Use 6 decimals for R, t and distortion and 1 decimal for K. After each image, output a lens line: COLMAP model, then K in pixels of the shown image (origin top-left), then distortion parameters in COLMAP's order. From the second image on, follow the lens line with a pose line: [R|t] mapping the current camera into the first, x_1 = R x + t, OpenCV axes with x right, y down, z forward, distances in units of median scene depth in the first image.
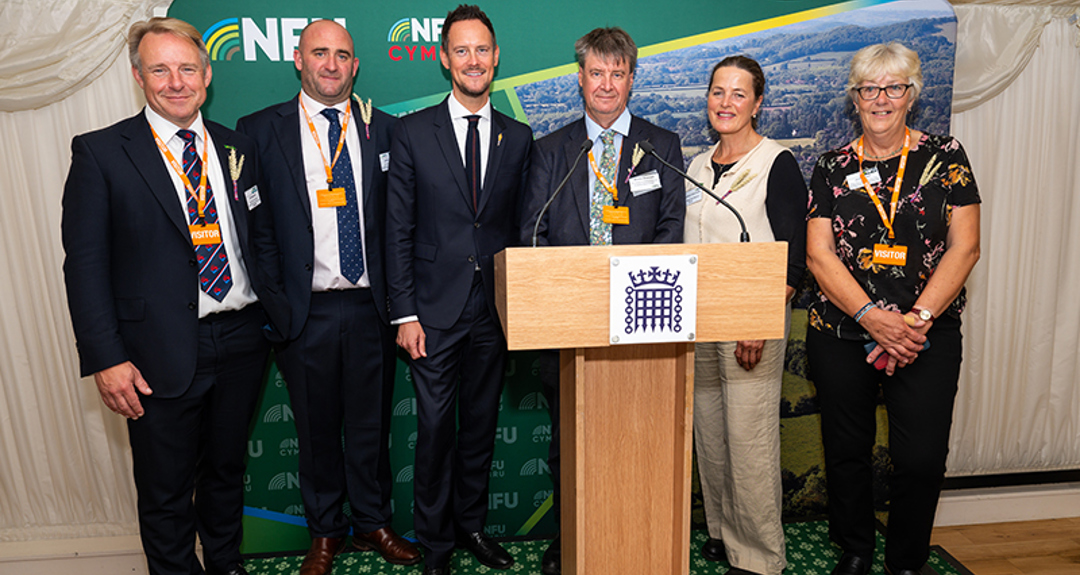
lens RADIAL K [[797.8, 0, 540.4], [0, 797.8, 258.8], [0, 0, 1]] dist [0.000144, -0.002826]
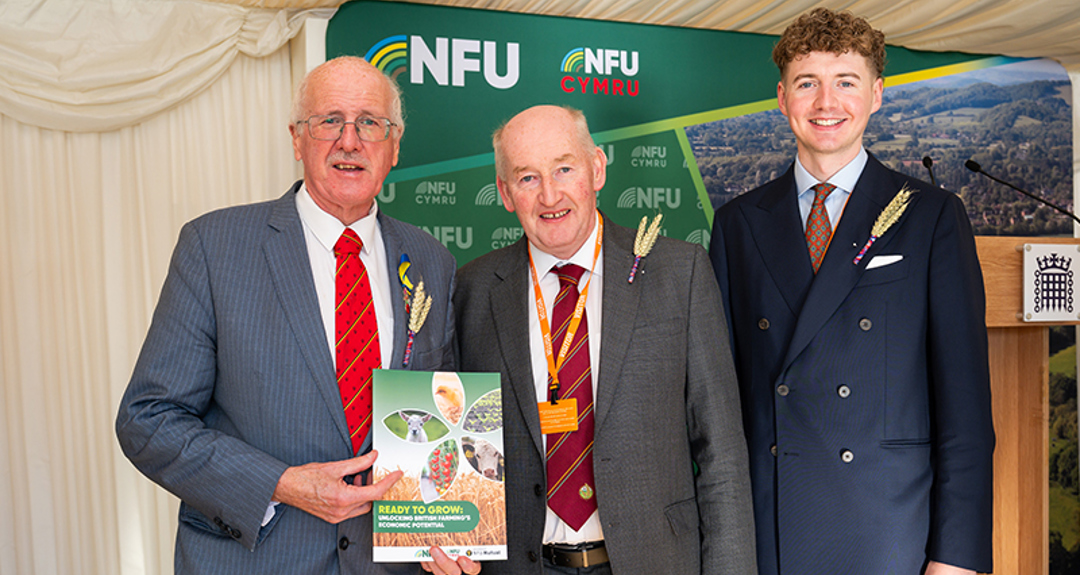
lens RADIAL K [[1200.7, 0, 502.0], [0, 1200.7, 290.3], [0, 0, 1]] dist [-0.008766, -0.013568]
pose [[0.967260, 0.008026, 0.253659, -0.569656], [0.026314, 0.990941, -0.131695, 0.143703], [-0.252418, 0.134058, 0.958287, -0.240851]]
